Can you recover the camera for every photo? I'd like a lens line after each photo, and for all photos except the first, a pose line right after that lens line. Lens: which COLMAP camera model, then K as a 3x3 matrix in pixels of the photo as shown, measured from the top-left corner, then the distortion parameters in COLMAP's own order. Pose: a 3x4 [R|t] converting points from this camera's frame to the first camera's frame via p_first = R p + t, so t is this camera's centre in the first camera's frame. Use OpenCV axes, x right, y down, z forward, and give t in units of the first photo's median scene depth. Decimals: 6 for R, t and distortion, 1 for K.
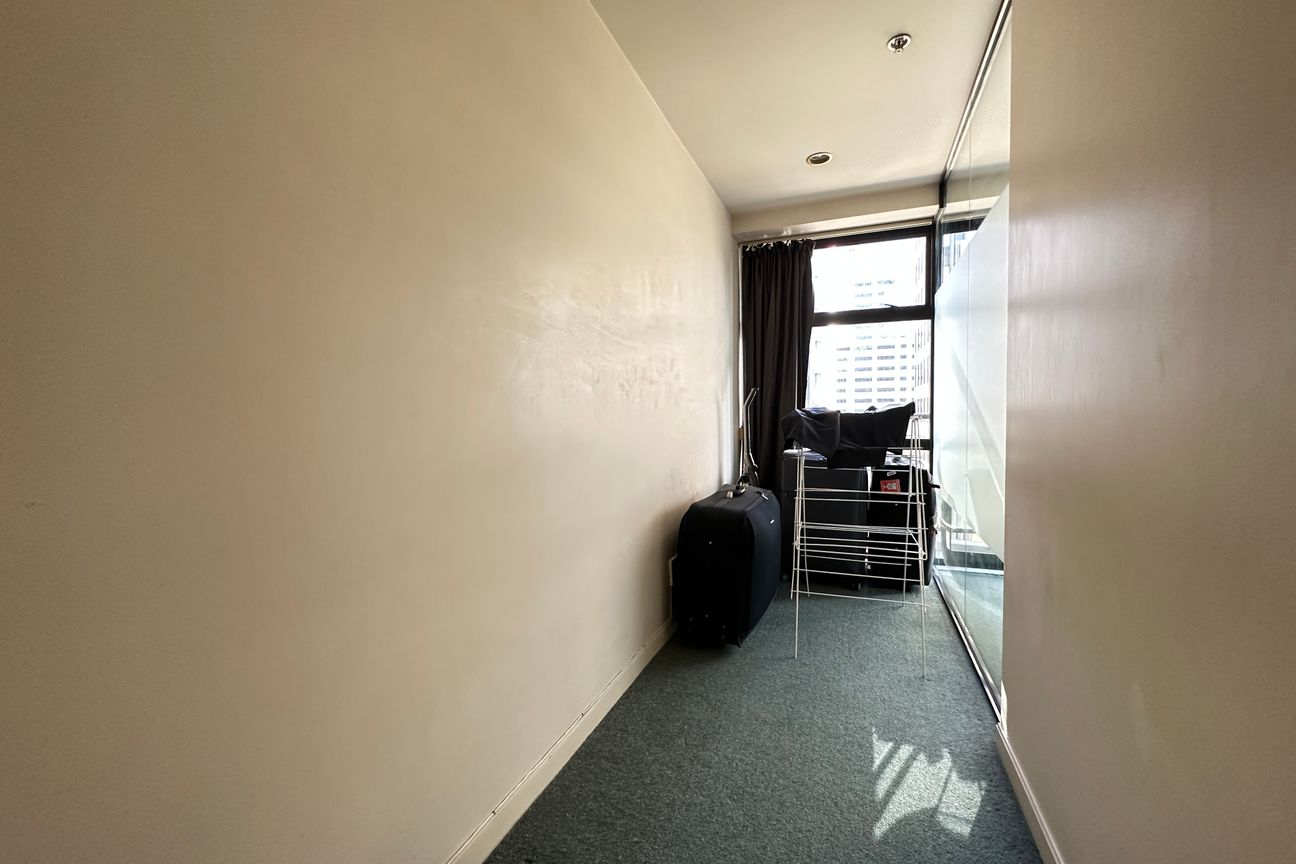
lens RADIAL K [[519.1, 0, 648.0], [0, 519.1, 432.0], [0, 0, 1]] dist [0.000992, 0.000189]
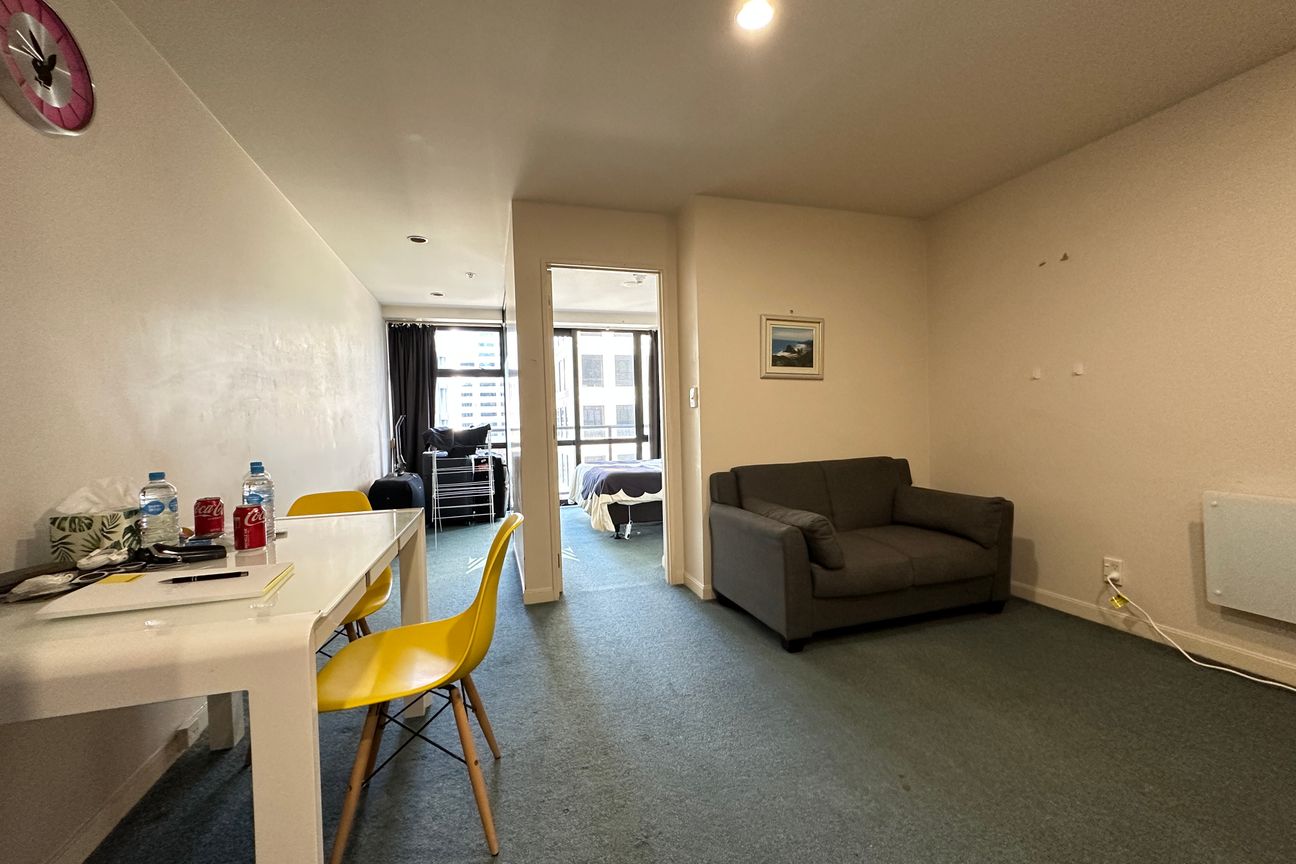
lens RADIAL K [[514.6, 0, 648.0], [0, 514.6, 432.0], [0, 0, 1]] dist [-0.001079, 0.000090]
pose [[0.769282, -0.027088, 0.638335, -0.260529], [0.043840, 0.998984, -0.010441, 0.019753], [-0.637403, 0.036017, 0.769688, -0.818282]]
